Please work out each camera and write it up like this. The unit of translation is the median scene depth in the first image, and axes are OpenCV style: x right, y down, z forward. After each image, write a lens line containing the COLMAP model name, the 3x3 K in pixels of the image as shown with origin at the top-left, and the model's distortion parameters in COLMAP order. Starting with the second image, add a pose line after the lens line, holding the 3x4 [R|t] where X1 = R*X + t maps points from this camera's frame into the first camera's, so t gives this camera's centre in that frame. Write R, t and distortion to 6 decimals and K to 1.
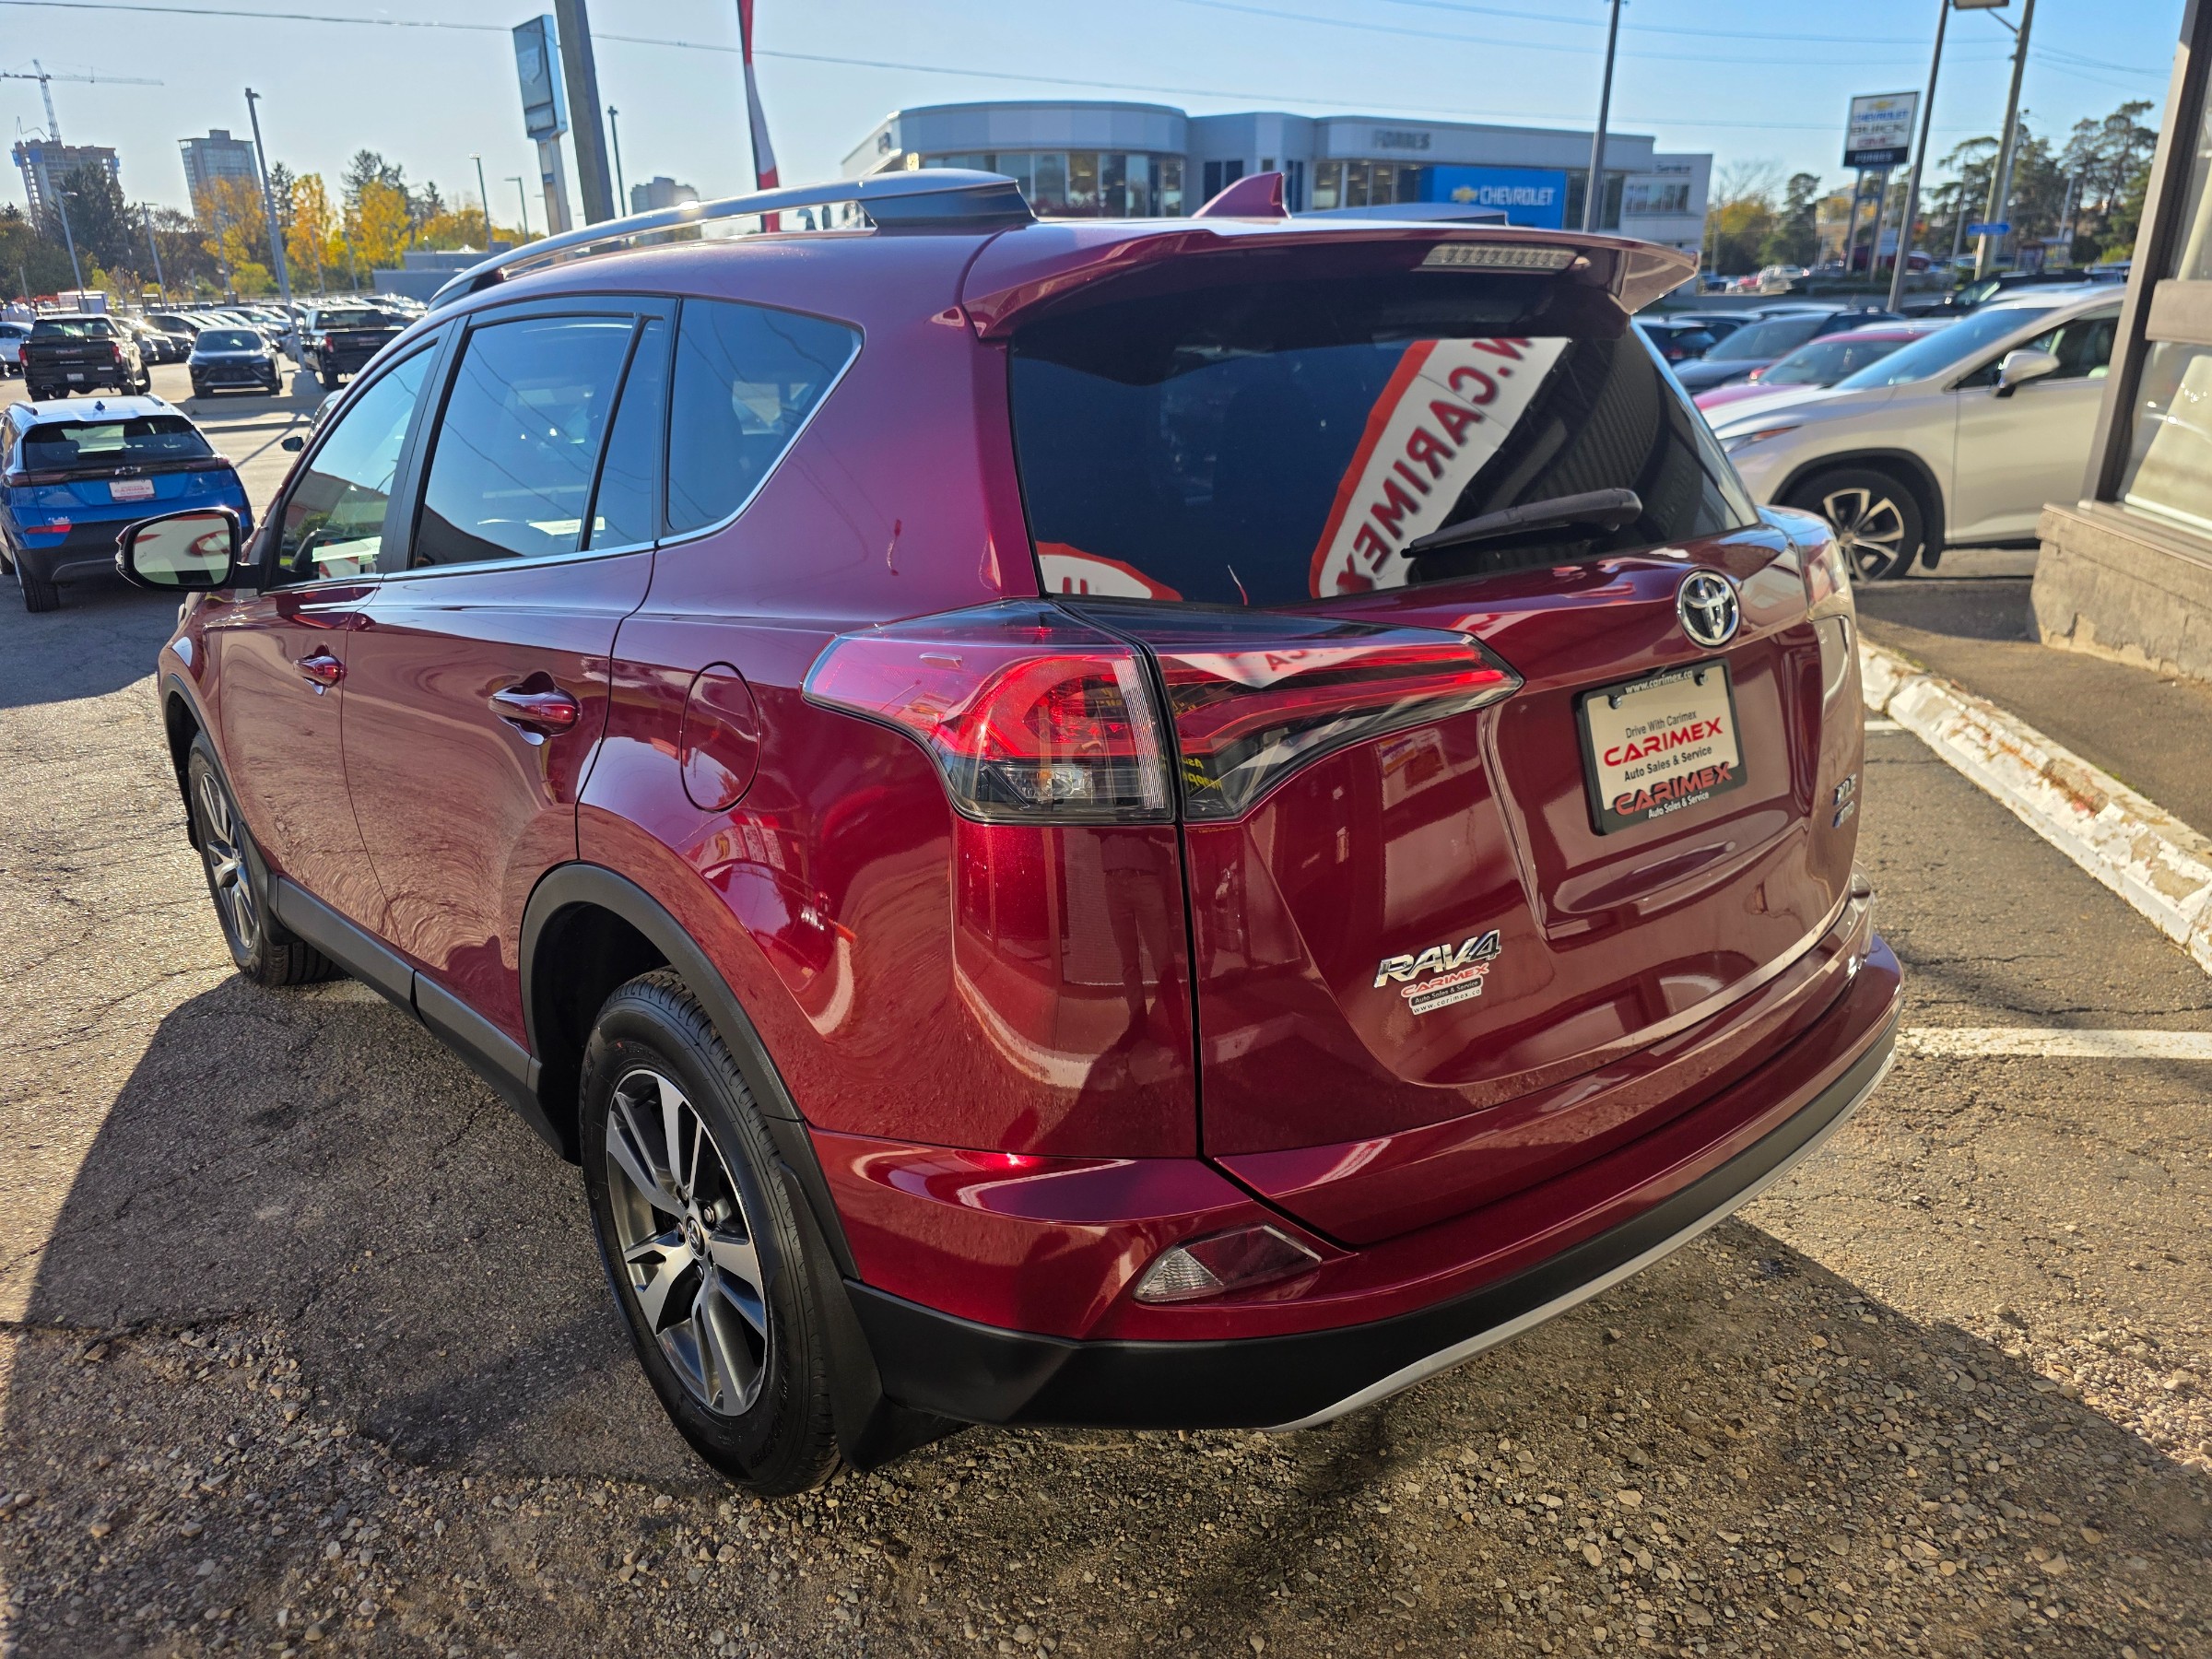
lens RADIAL K [[1514.8, 0, 1097.3], [0, 1514.8, 846.1], [0, 0, 1]] dist [0.010310, -0.009604]
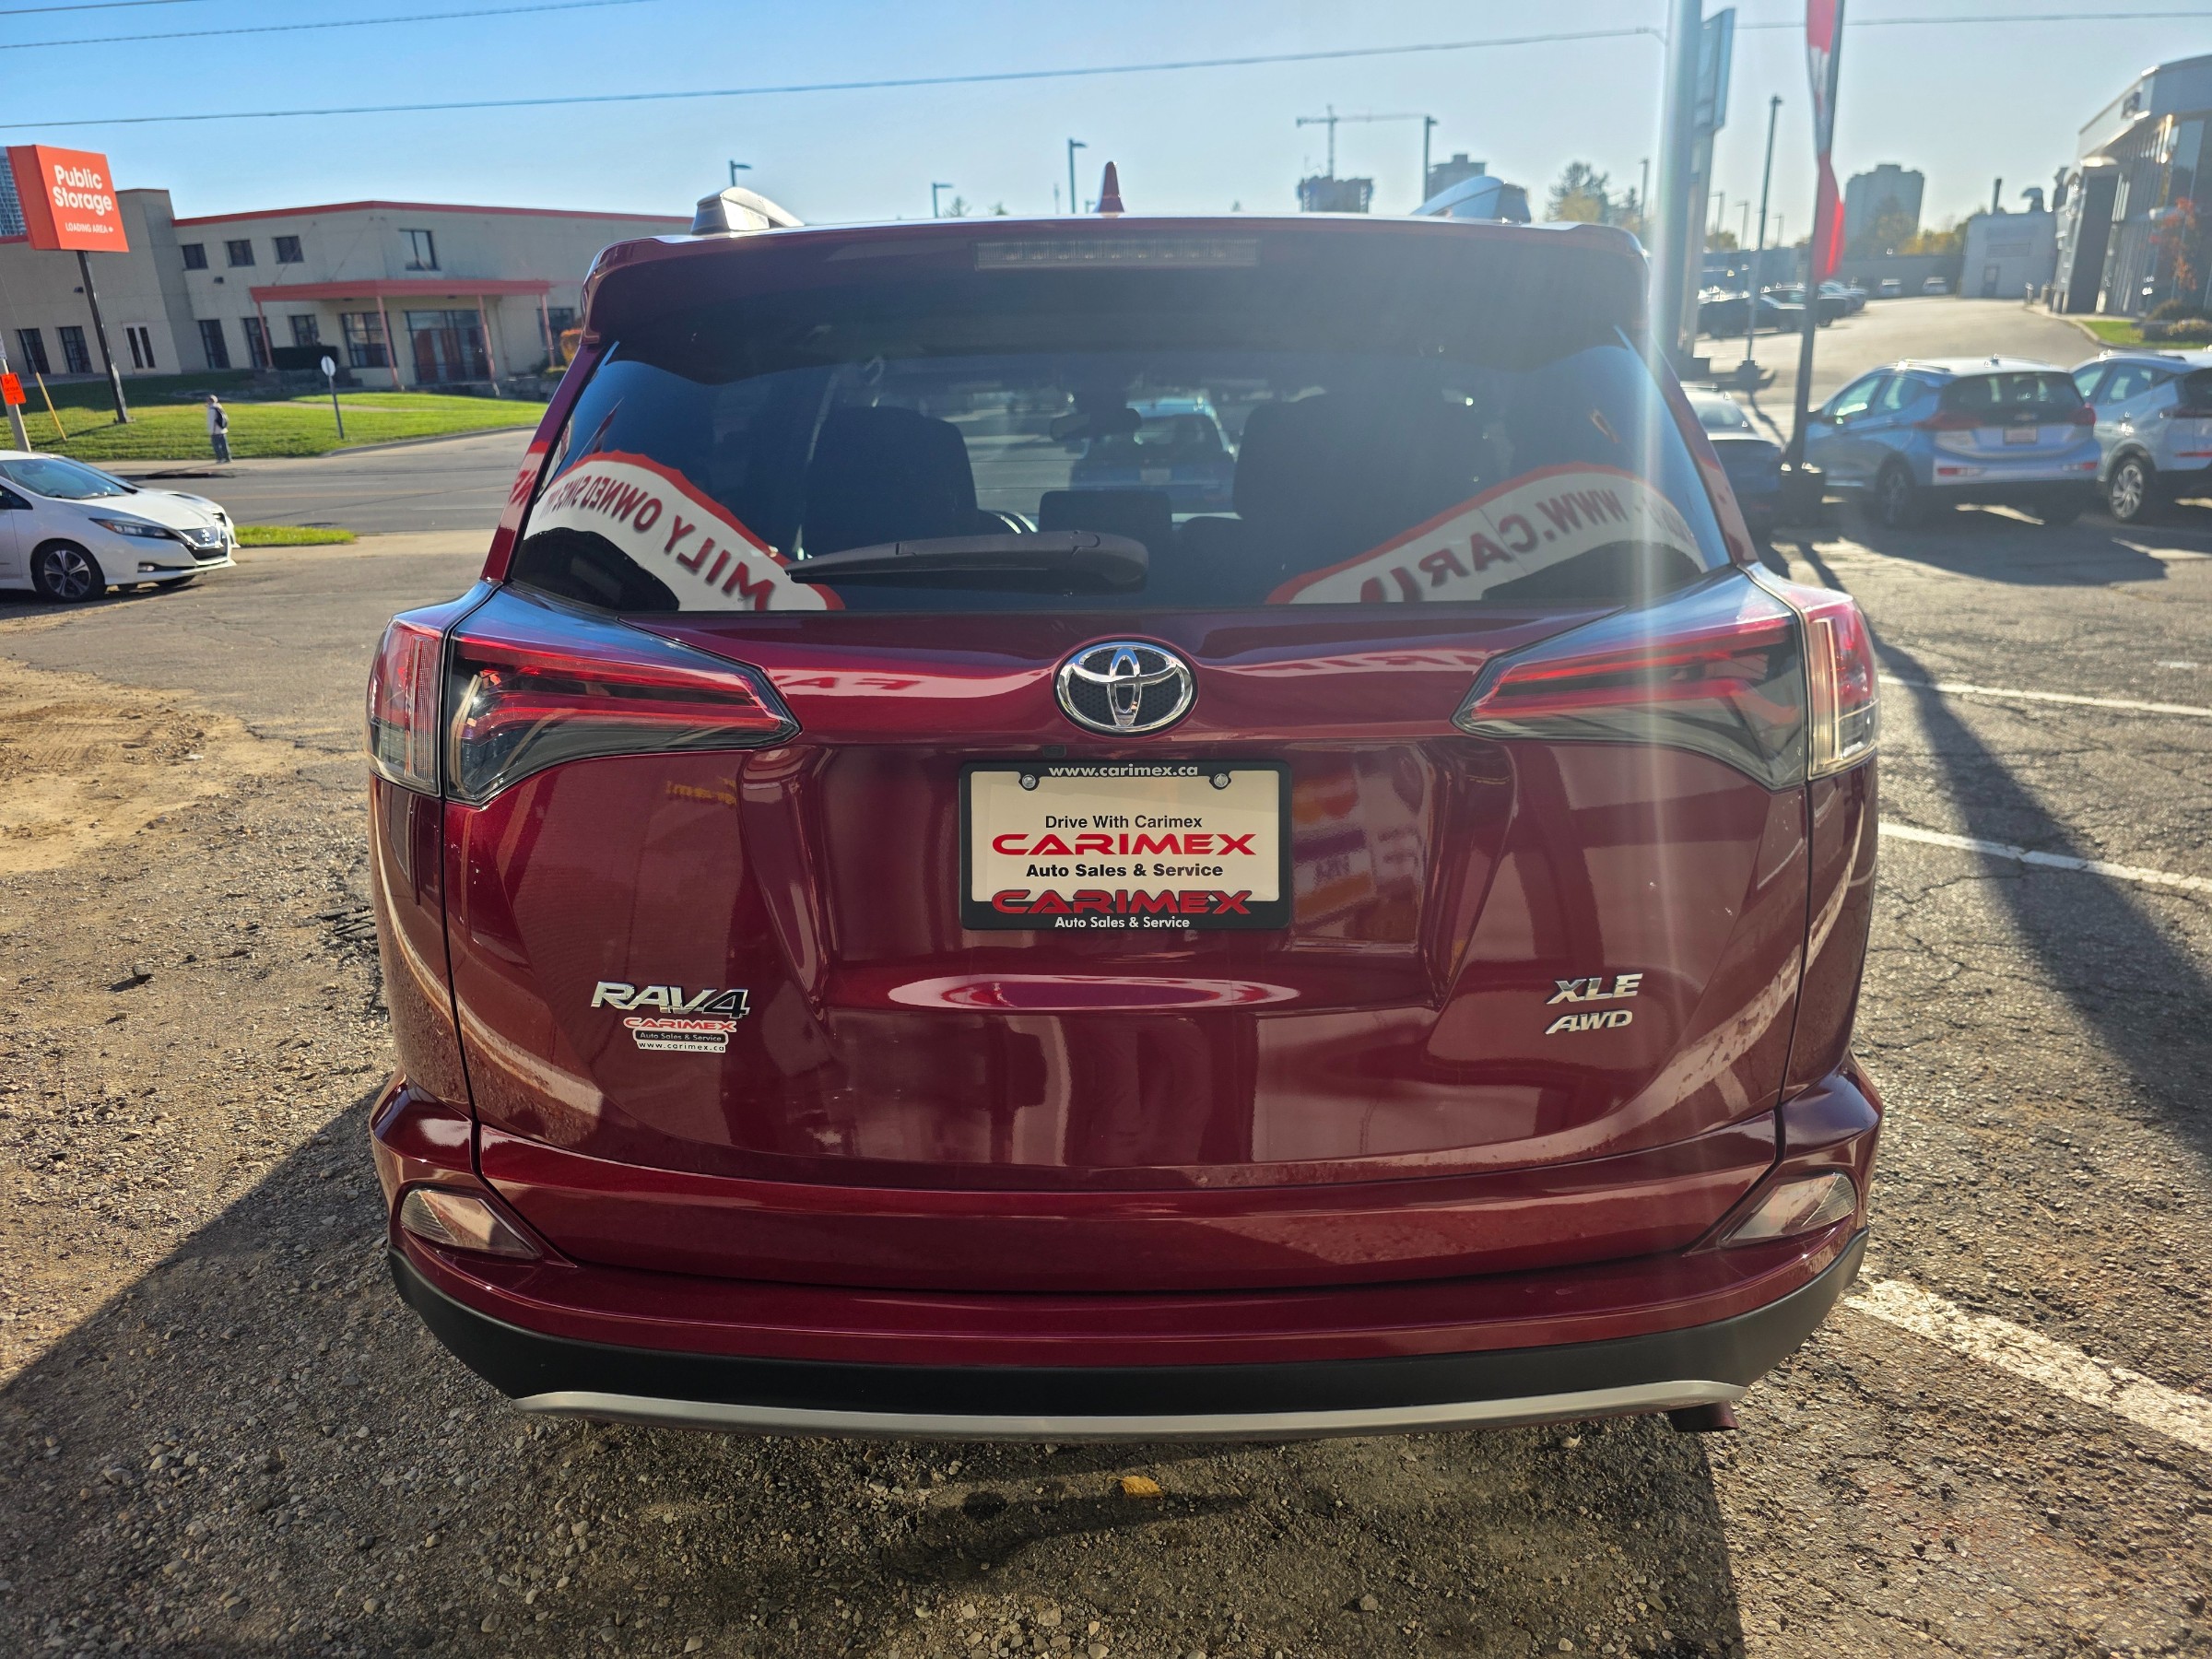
lens RADIAL K [[1514.8, 0, 1092.7], [0, 1514.8, 841.0], [0, 0, 1]] dist [0.010310, -0.009604]
pose [[0.757810, 0.198254, -0.621627, 0.877946], [-0.200460, 0.977385, 0.067338, -0.123657], [0.620919, 0.073582, 0.780414, 0.361463]]
